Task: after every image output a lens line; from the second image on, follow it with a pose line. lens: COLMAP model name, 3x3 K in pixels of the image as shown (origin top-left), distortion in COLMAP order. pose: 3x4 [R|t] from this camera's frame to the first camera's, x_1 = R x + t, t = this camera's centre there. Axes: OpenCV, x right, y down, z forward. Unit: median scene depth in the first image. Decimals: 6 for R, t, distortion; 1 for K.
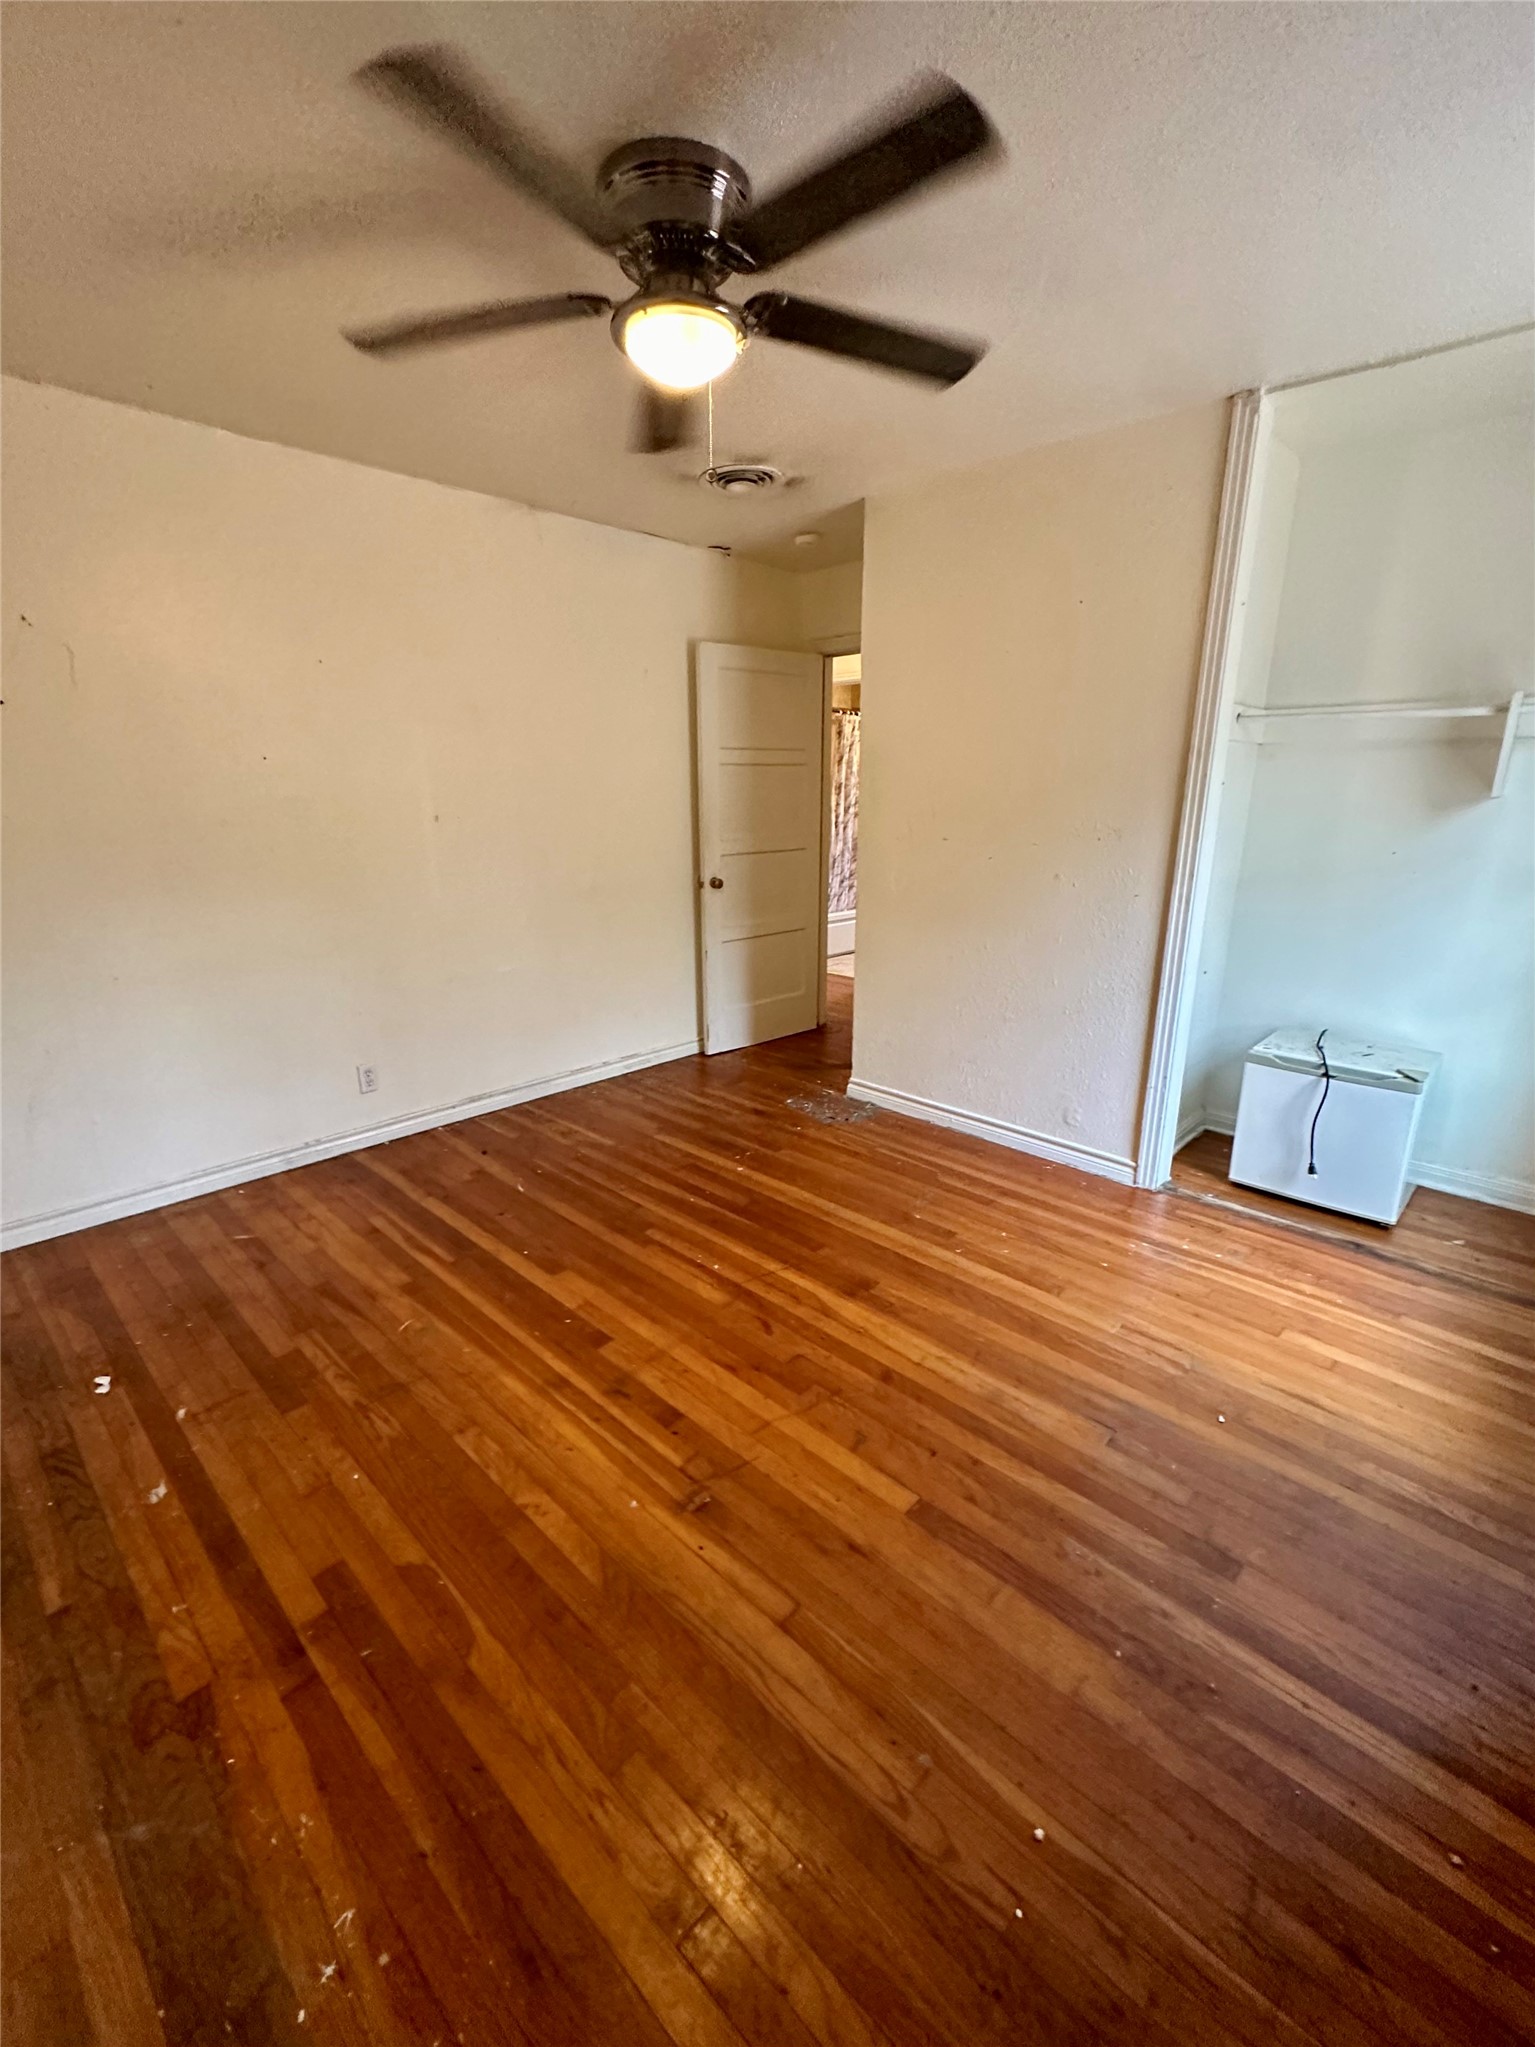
lens RADIAL K [[873.7, 0, 765.3], [0, 873.7, 1026.8], [0, 0, 1]] dist [-0.008517, -0.000406]
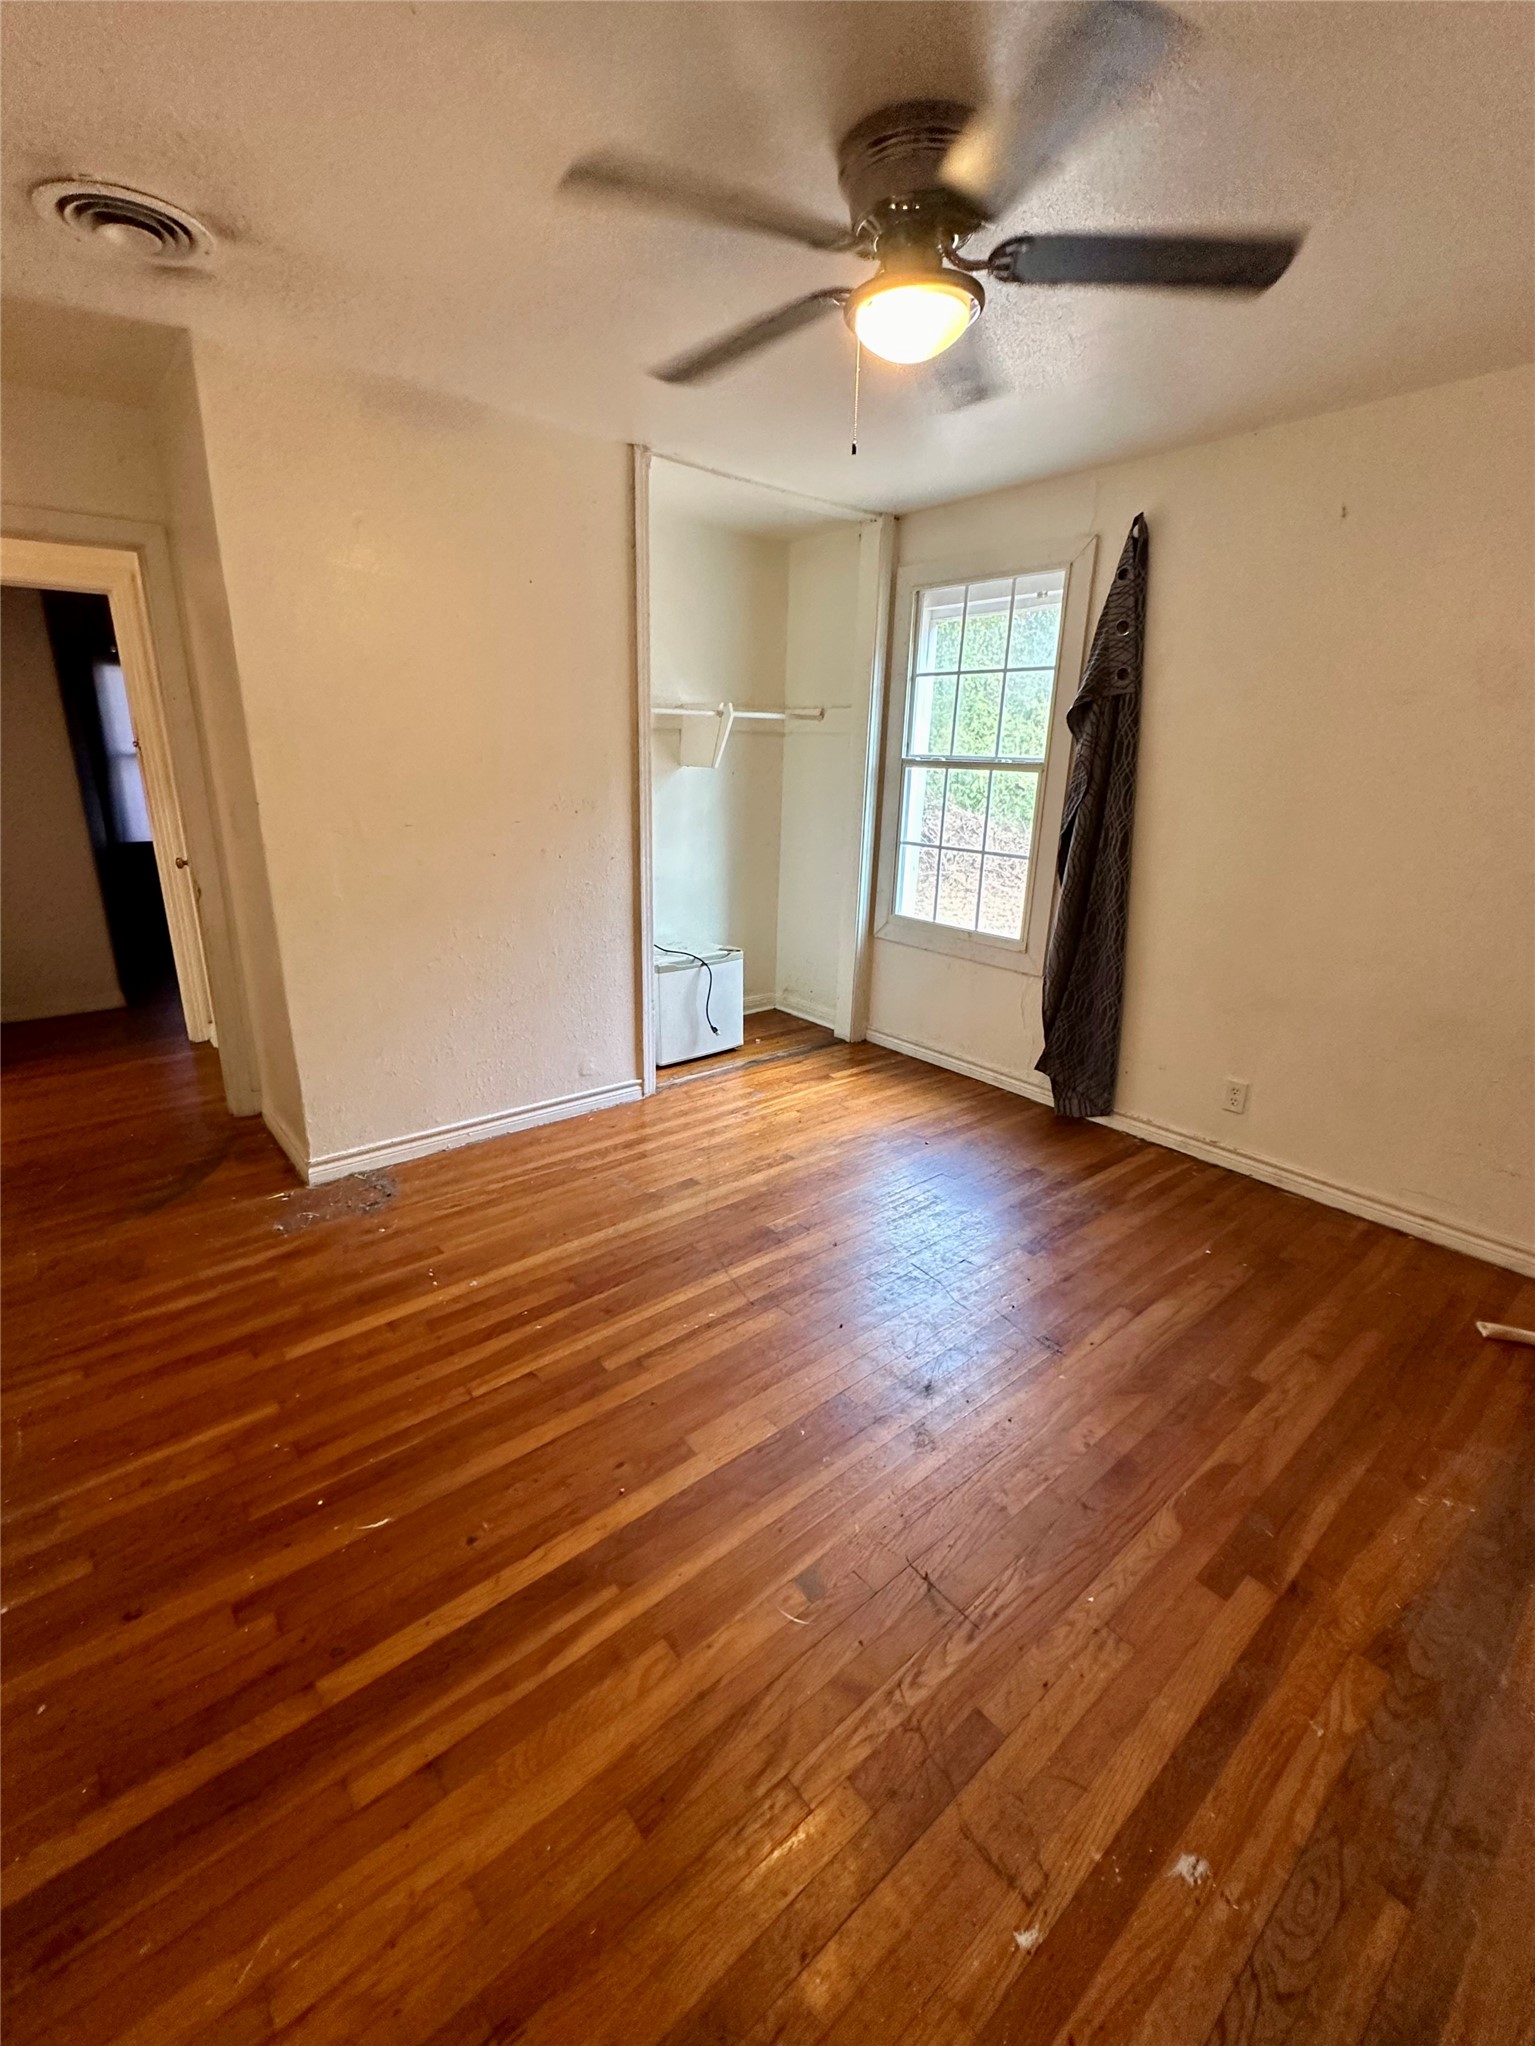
lens RADIAL K [[873.2, 0, 765.3], [0, 873.2, 1026.3], [0, 0, 1]] dist [-0.008517, -0.000406]
pose [[0.109121, -0.295700, 0.949028, -0.742664], [0.254085, 0.931310, 0.260964, -0.199496], [-0.961006, 0.212657, 0.176759, 0.671369]]
